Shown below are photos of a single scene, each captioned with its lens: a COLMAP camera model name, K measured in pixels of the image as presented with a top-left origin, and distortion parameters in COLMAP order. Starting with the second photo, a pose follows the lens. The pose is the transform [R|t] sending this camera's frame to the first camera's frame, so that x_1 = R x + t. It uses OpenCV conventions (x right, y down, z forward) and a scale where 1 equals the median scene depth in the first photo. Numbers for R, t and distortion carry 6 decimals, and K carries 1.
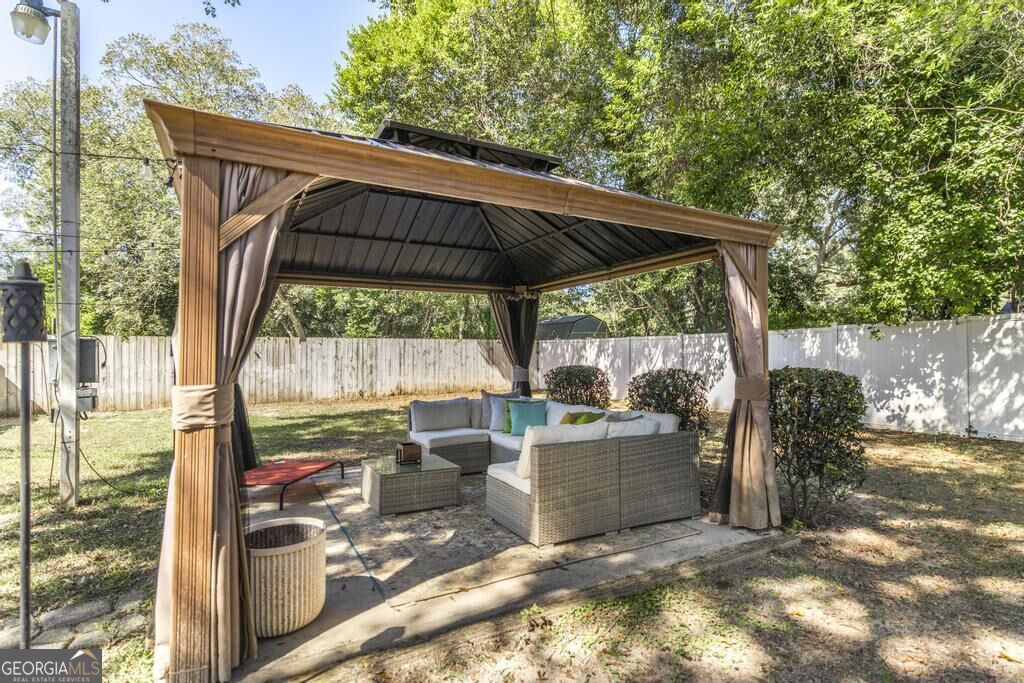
lens RADIAL K [[513.0, 0, 512.0], [0, 513.0, 341.5], [0, 0, 1]] dist [0.000164, -0.000804]
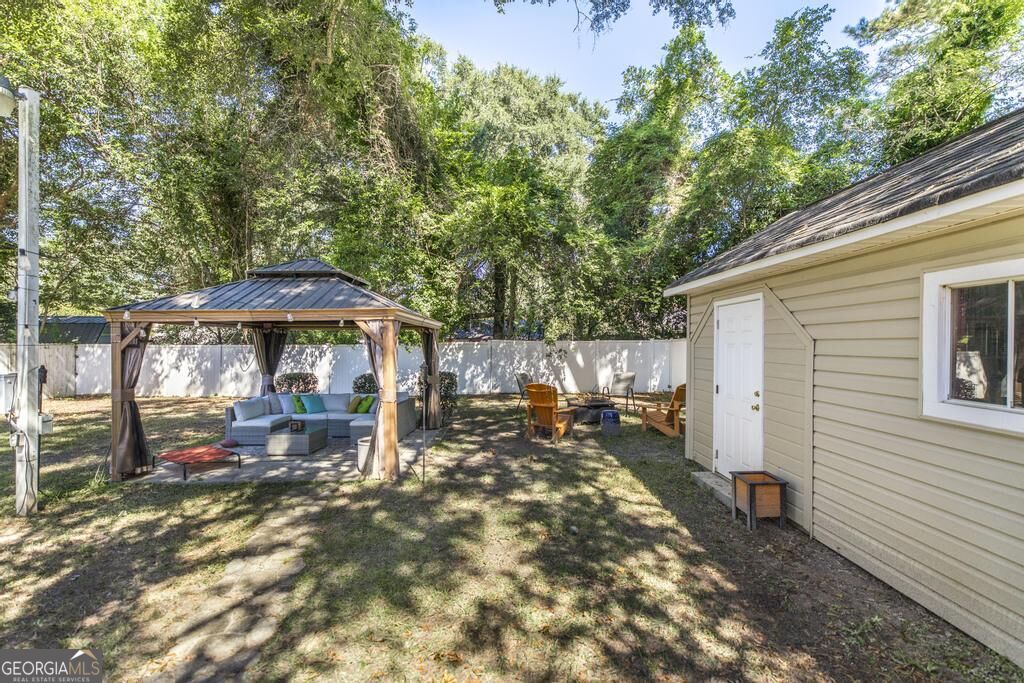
lens RADIAL K [[439.3, 0, 512.0], [0, 439.3, 341.5], [0, 0, 1]] dist [0.003196, -0.000098]
pose [[0.490335, 0.010658, 0.871469, -0.717245], [-0.020813, 0.999783, -0.000516, -0.061721], [-0.871285, -0.017885, 0.490451, -0.283613]]
